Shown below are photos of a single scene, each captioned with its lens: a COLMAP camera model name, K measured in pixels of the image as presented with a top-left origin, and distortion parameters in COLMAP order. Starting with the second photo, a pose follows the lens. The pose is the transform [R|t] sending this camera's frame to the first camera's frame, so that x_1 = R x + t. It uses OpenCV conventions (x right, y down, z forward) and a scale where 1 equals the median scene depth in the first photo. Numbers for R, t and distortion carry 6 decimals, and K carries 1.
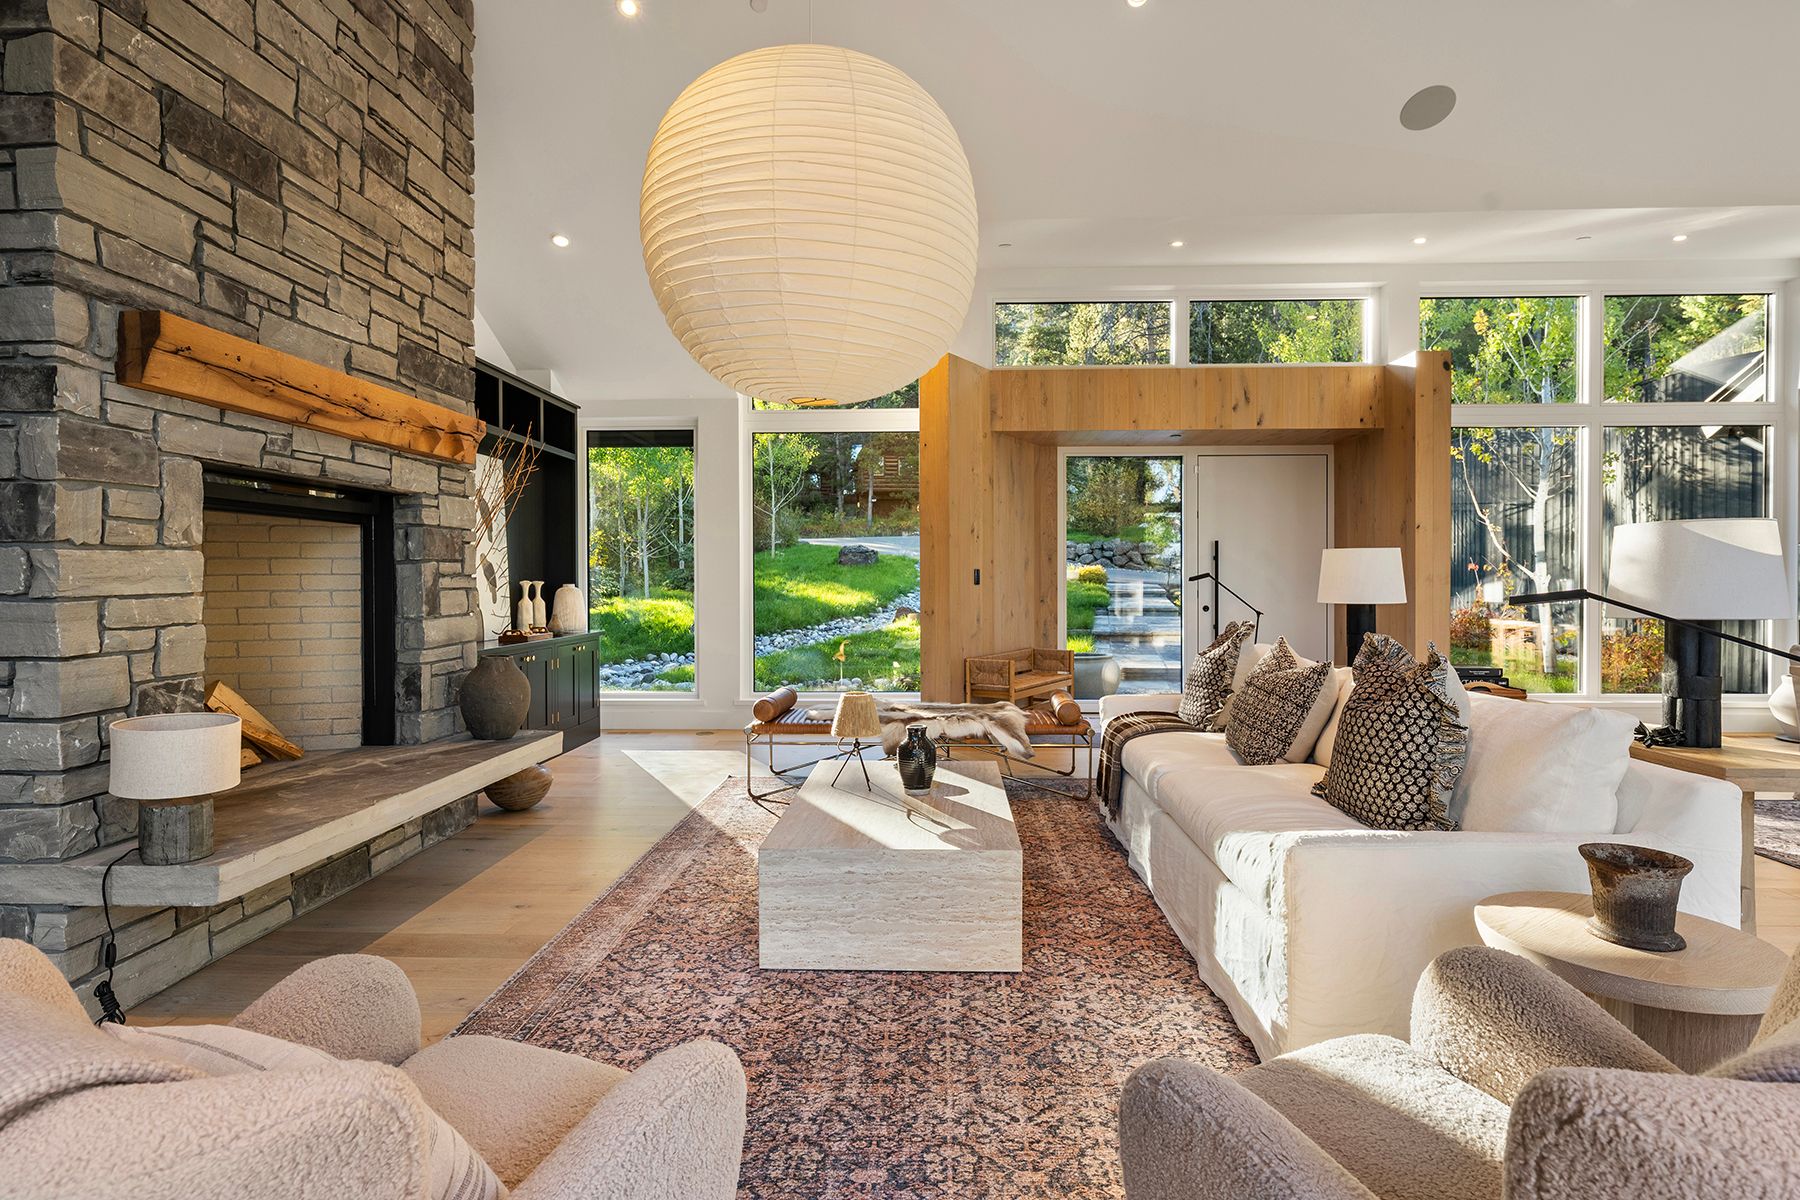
lens RADIAL K [[921.0, 0, 905.7], [0, 921.0, 588.1], [0, 0, 1]] dist [-0.000962, 0.000914]
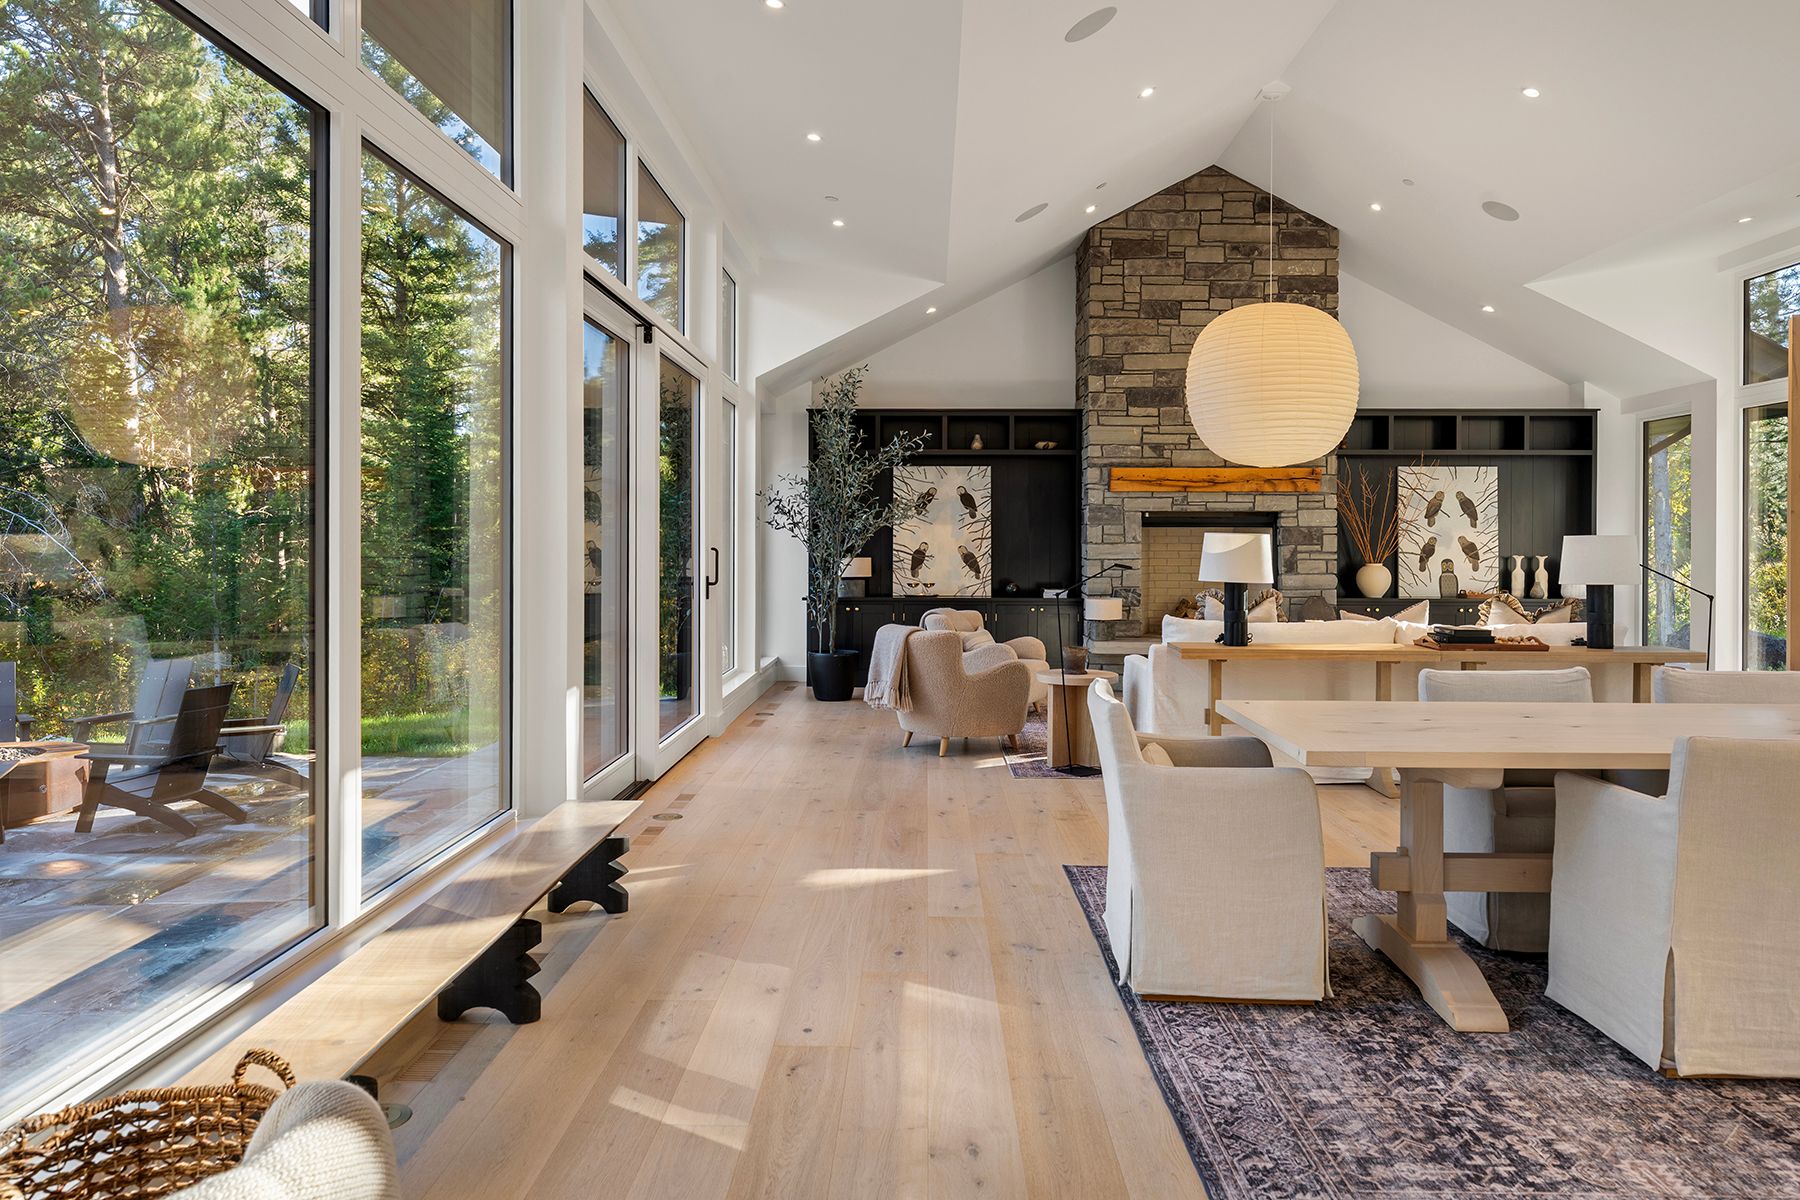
lens RADIAL K [[1199.6, 0, 907.3], [0, 1199.6, 551.1], [0, 0, 1]] dist [0.008564, 0.001489]
pose [[0.019617, 0.006766, -0.999785, 2.571182], [-0.012799, 0.999897, 0.006516, -0.028833], [0.999726, 0.012668, 0.019702, 0.181955]]
